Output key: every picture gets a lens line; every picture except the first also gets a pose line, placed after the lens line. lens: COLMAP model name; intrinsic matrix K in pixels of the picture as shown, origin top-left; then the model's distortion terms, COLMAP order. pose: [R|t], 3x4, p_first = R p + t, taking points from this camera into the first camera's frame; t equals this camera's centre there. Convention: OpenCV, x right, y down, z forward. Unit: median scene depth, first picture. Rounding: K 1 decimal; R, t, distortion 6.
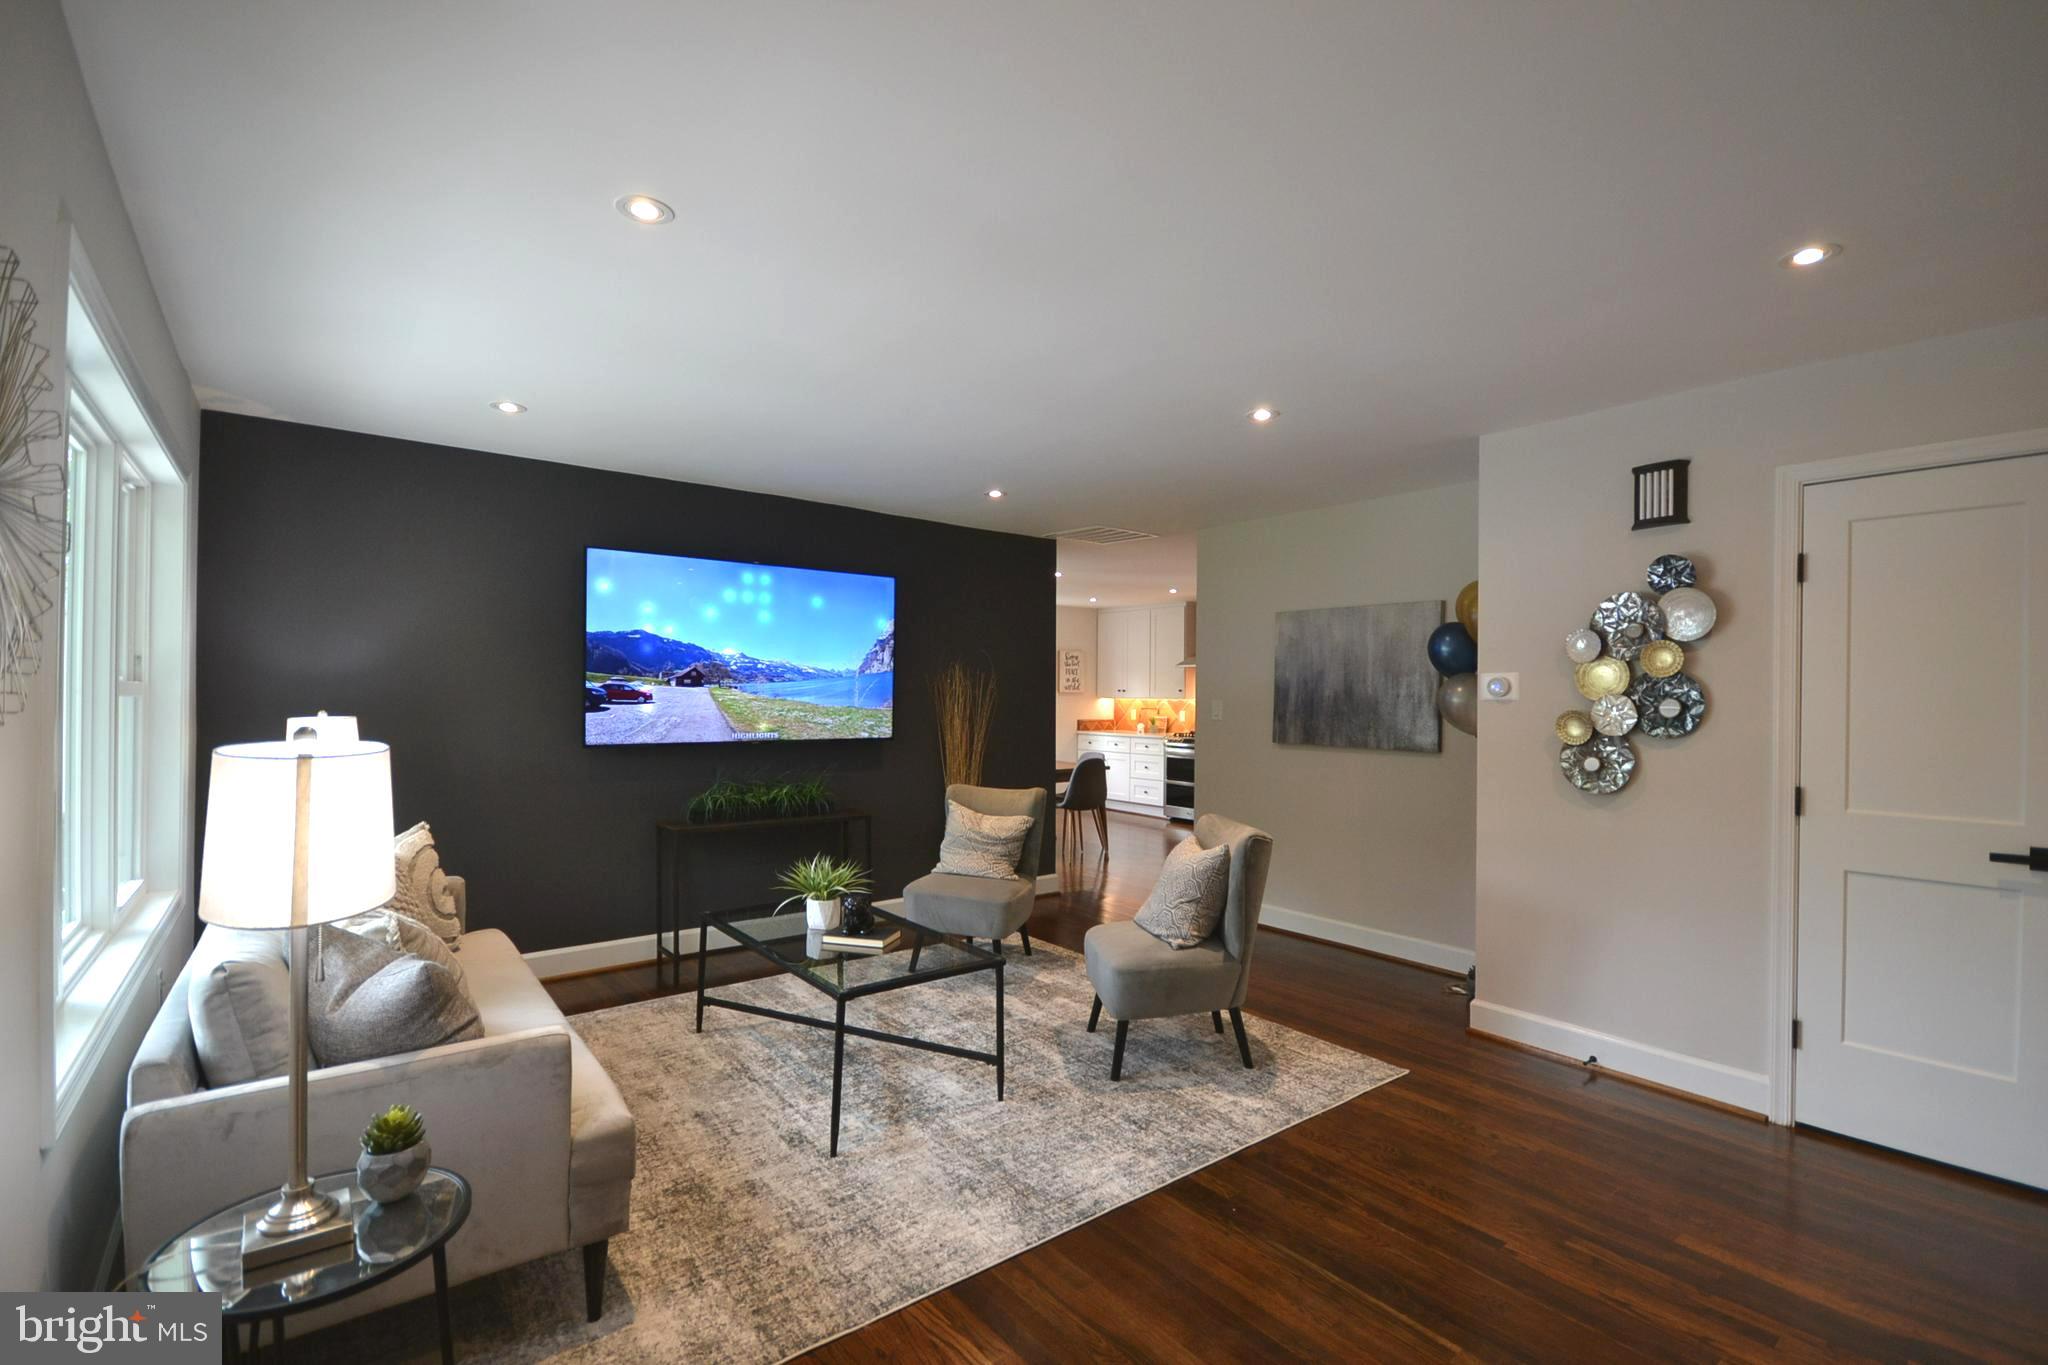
lens RADIAL K [[904.0, 0, 1032.8], [0, 904.0, 697.9], [0, 0, 1]] dist [0.003695, -0.006977]
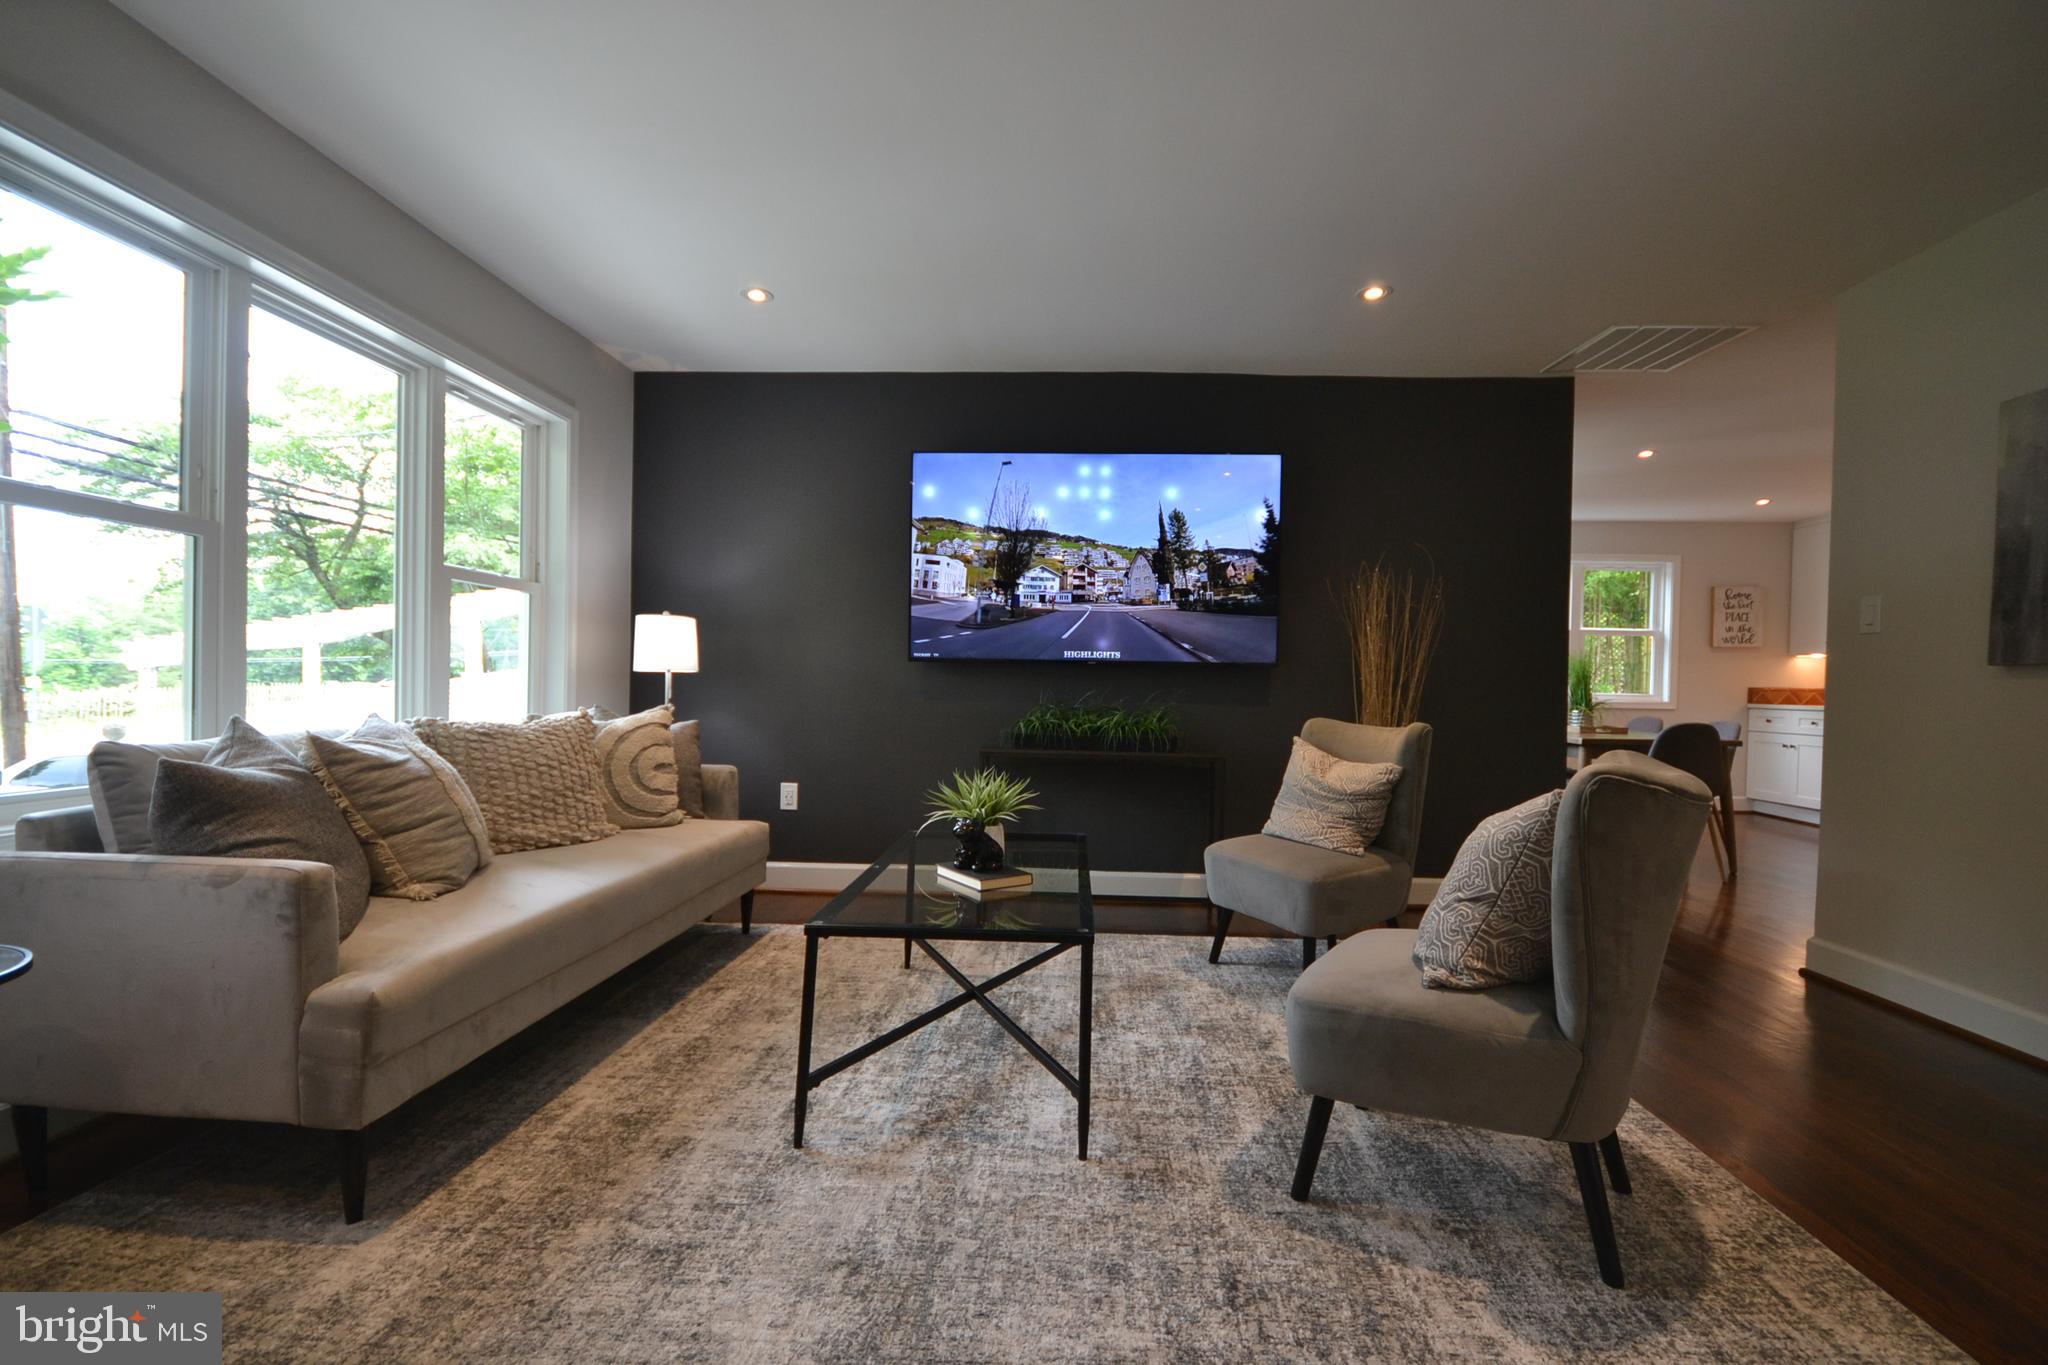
lens RADIAL K [[904.0, 0, 1032.8], [0, 904.0, 697.9], [0, 0, 1]] dist [0.003695, -0.006977]
pose [[0.753935, 0.013243, -0.656816, 0.317027], [-0.010571, 0.999912, 0.008028, 0.113322], [0.656864, 0.000891, 0.754008, 0.467833]]
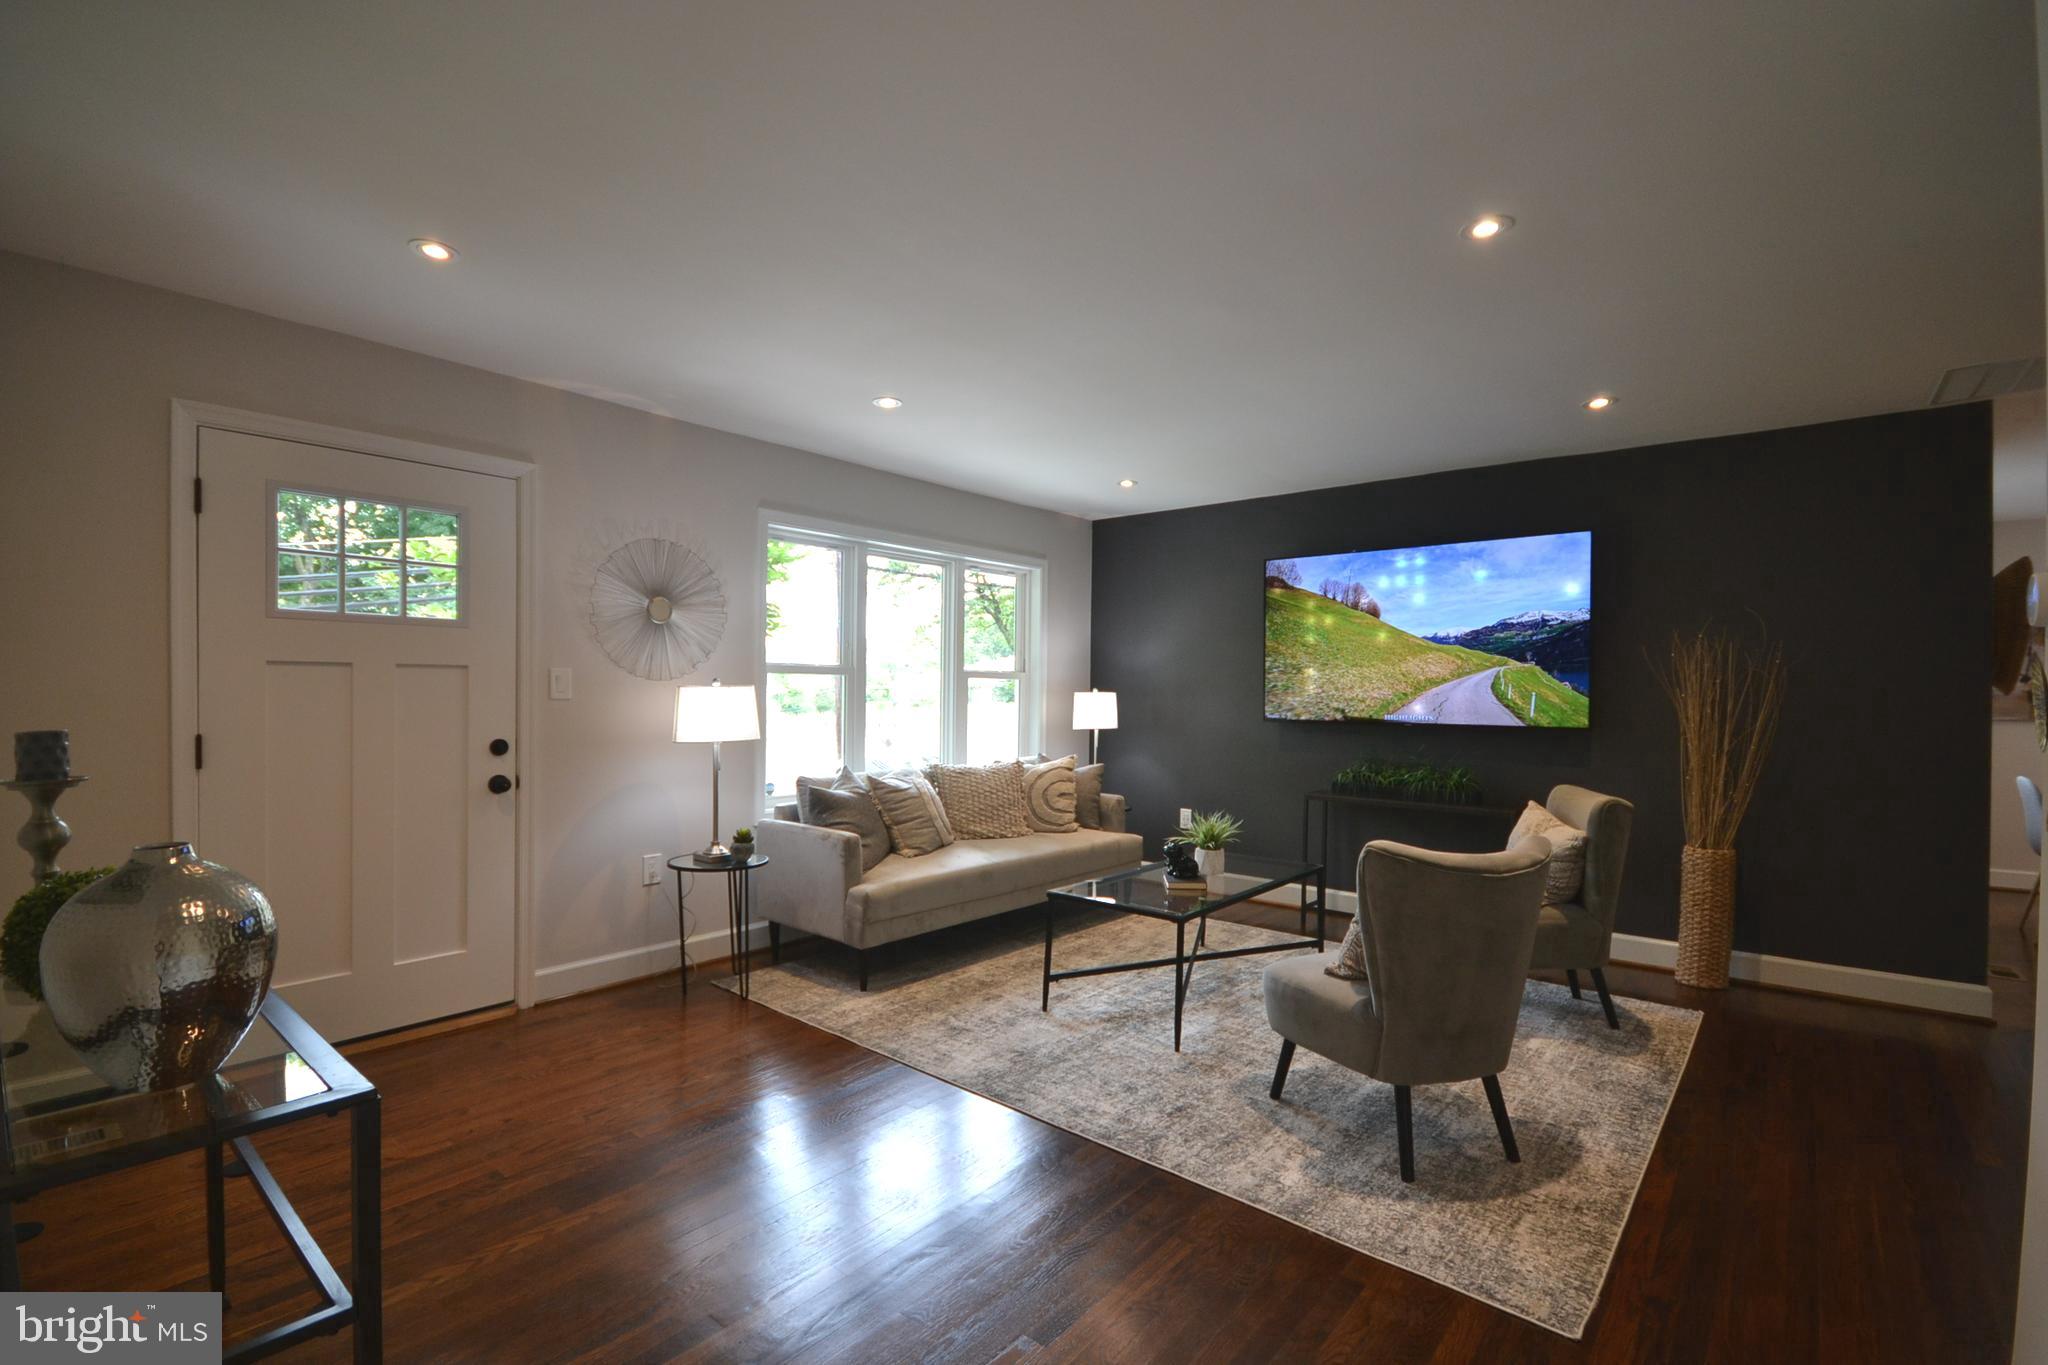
lens RADIAL K [[904.0, 0, 1032.8], [0, 904.0, 697.9], [0, 0, 1]] dist [0.003695, -0.006977]
pose [[0.197033, -0.000597, -0.980397, 0.881363], [-0.008122, 0.999965, -0.002241, 0.037893], [0.980363, 0.008404, 0.197021, 0.579012]]
